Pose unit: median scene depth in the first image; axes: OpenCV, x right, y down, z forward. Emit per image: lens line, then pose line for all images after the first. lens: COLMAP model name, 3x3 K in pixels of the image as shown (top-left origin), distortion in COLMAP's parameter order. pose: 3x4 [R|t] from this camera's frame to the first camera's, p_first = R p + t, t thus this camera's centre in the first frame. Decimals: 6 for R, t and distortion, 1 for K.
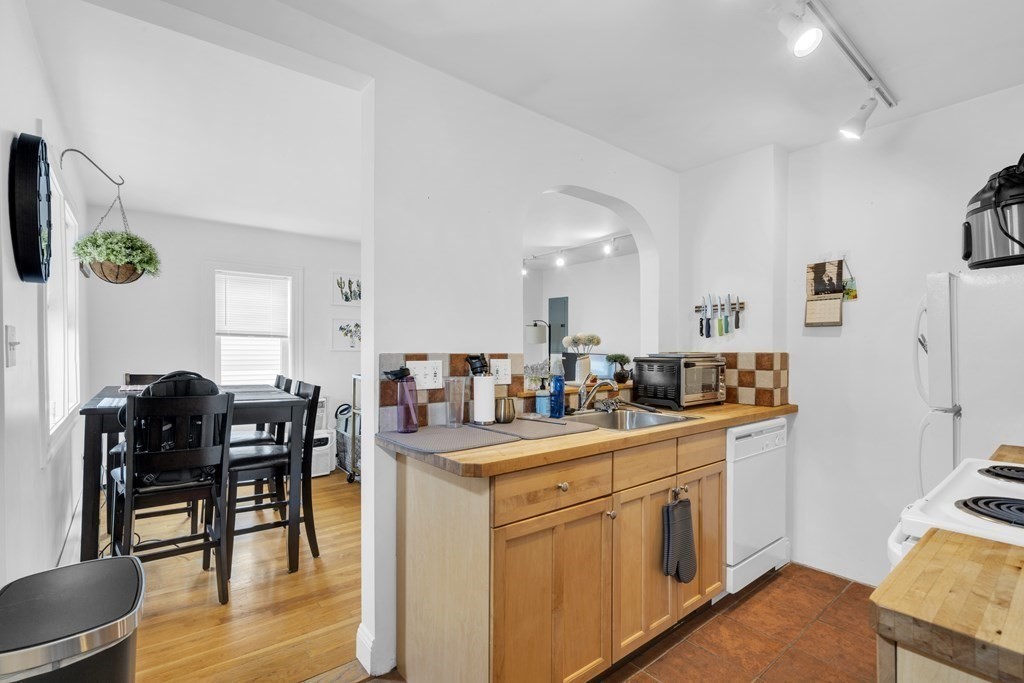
lens RADIAL K [[471.5, 0, 512.0], [0, 471.5, 341.5], [0, 0, 1]] dist [-0.000762, 0.000179]
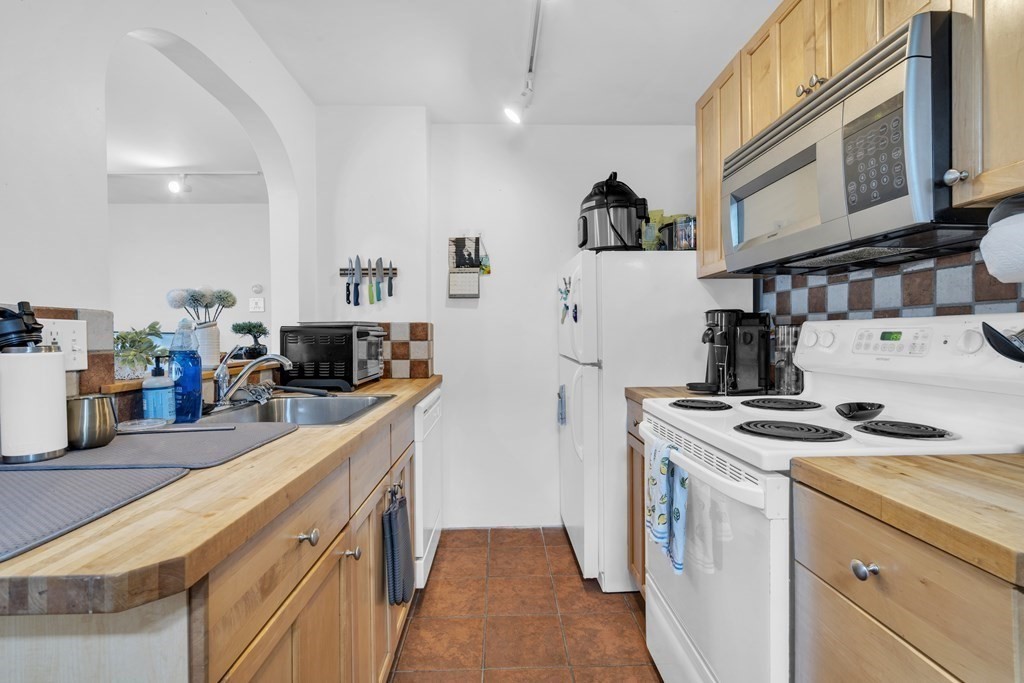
lens RADIAL K [[464.6, 0, 510.3], [0, 464.6, 339.1], [0, 0, 1]] dist [-0.002749, 0.000272]
pose [[0.607565, -0.011642, 0.794185, -0.109605], [-0.009174, 0.999723, 0.021673, 0.038457], [-0.794217, -0.020454, 0.607290, 0.304105]]
